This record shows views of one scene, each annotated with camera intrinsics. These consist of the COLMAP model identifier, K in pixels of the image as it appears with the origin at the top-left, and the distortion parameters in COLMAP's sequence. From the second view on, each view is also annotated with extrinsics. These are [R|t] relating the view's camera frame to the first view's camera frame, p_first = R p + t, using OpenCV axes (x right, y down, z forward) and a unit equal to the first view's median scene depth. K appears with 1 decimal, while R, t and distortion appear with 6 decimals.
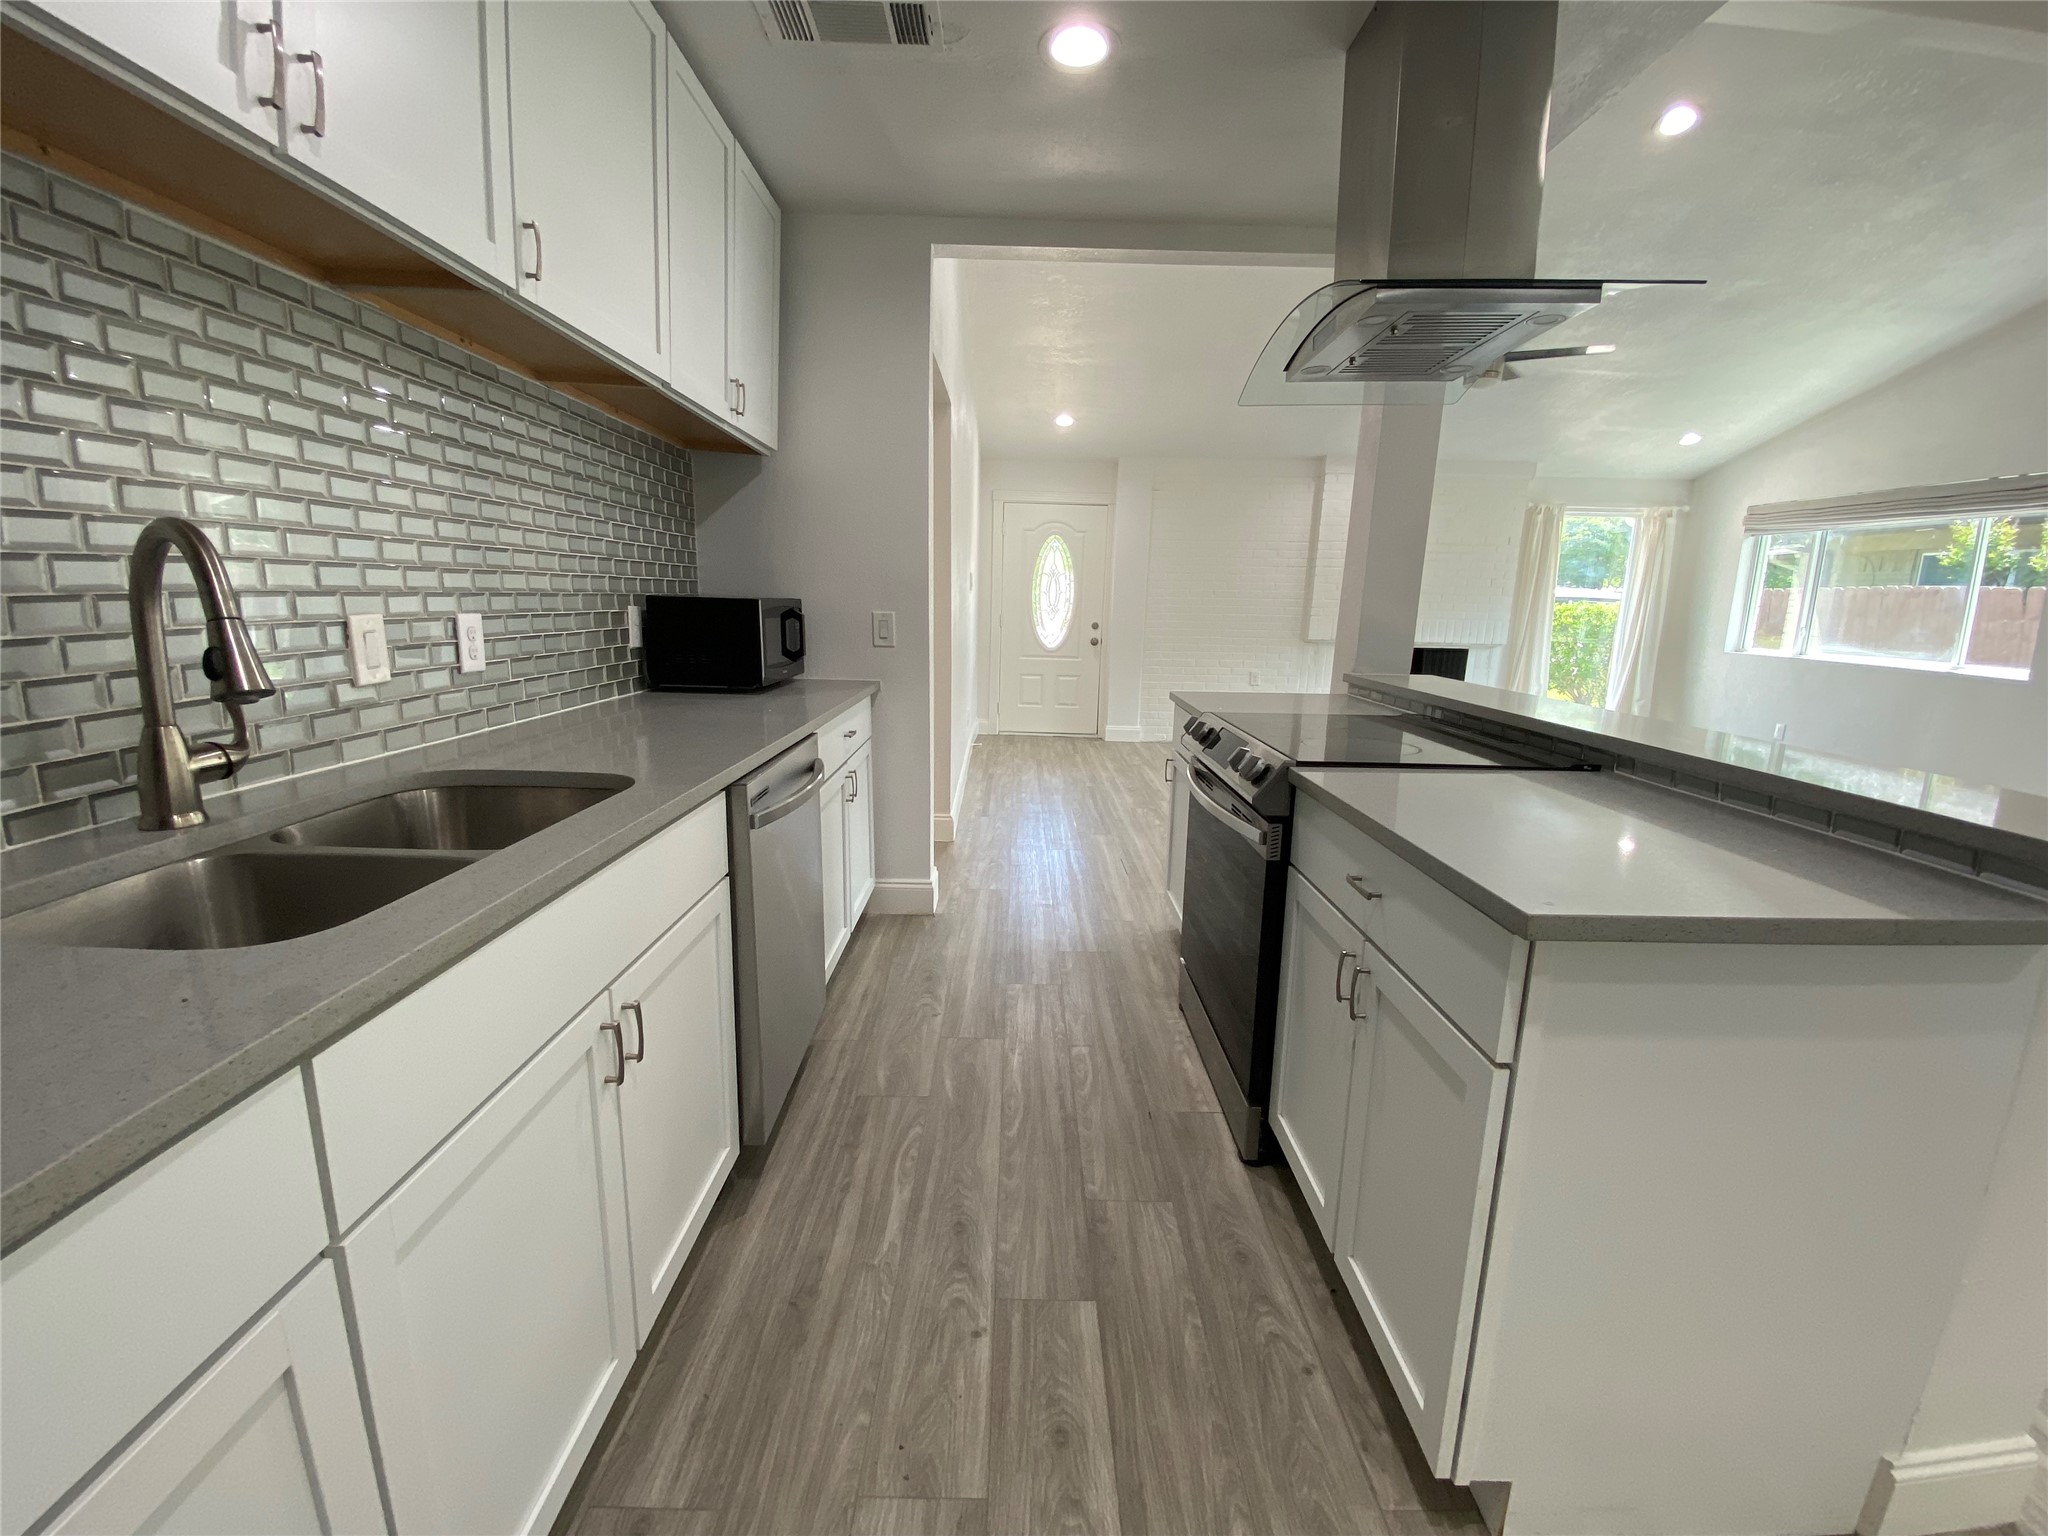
lens RADIAL K [[835.7, 0, 1019.5], [0, 835.7, 763.4], [0, 0, 1]] dist [0.048421, -0.029345]
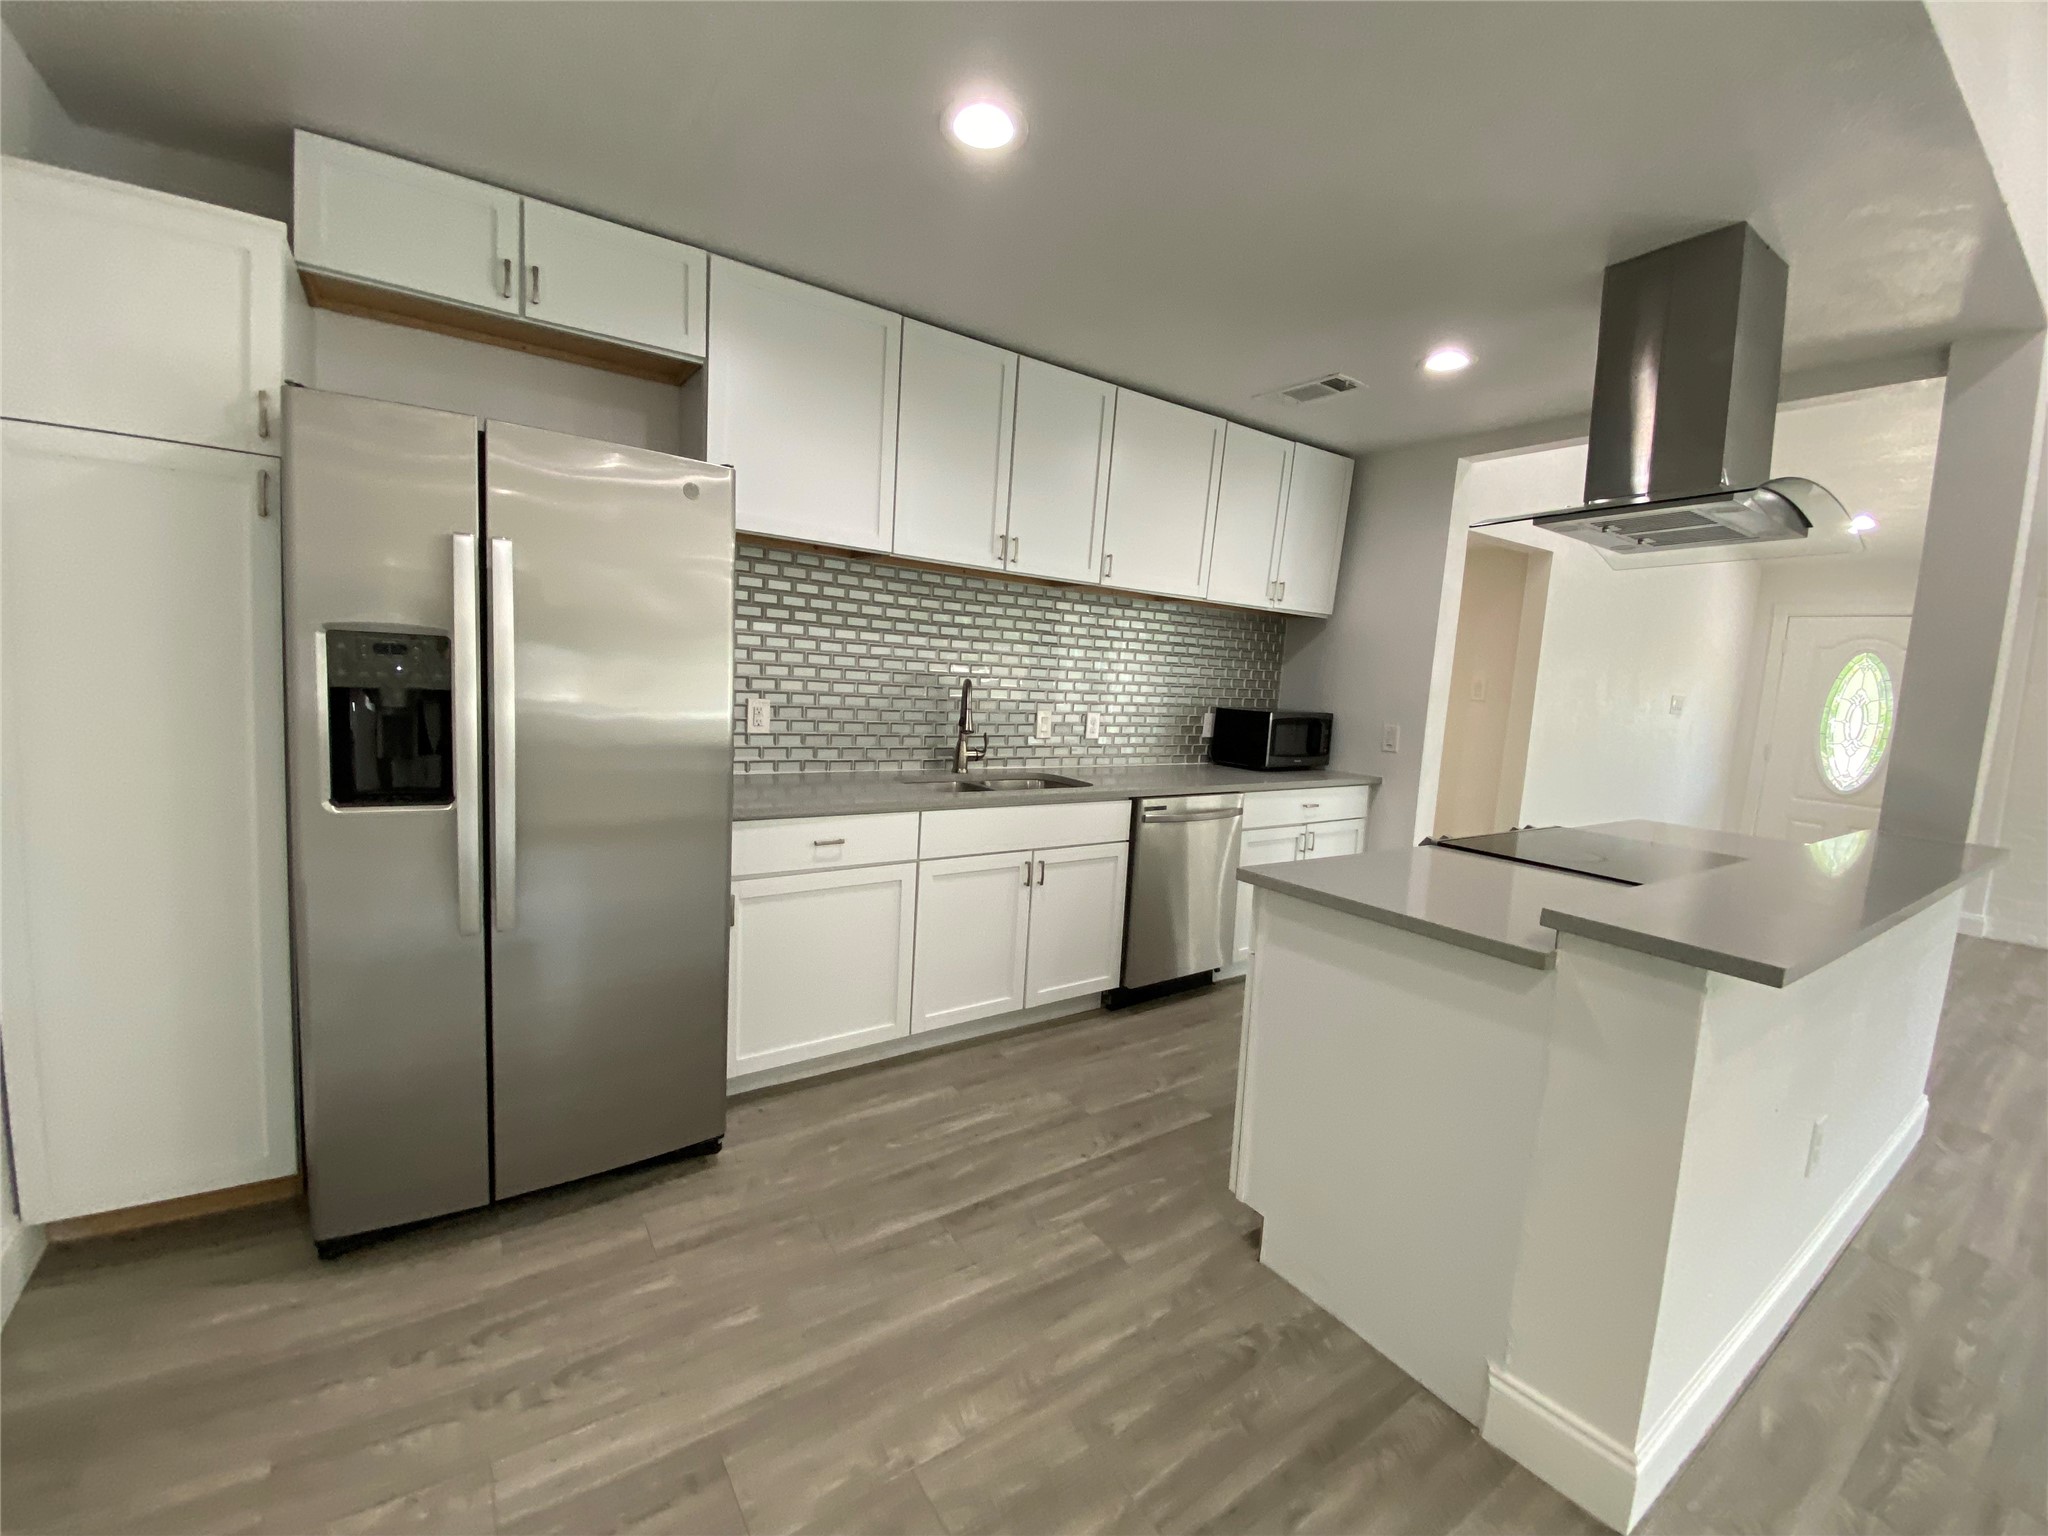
lens RADIAL K [[835.7, 0, 1019.5], [0, 835.7, 763.4], [0, 0, 1]] dist [0.048421, -0.029345]
pose [[0.556756, 0.094083, -0.825331, 1.103523], [-0.198753, 0.979794, -0.022384, 0.042239], [0.806548, 0.176500, 0.564205, -0.376630]]
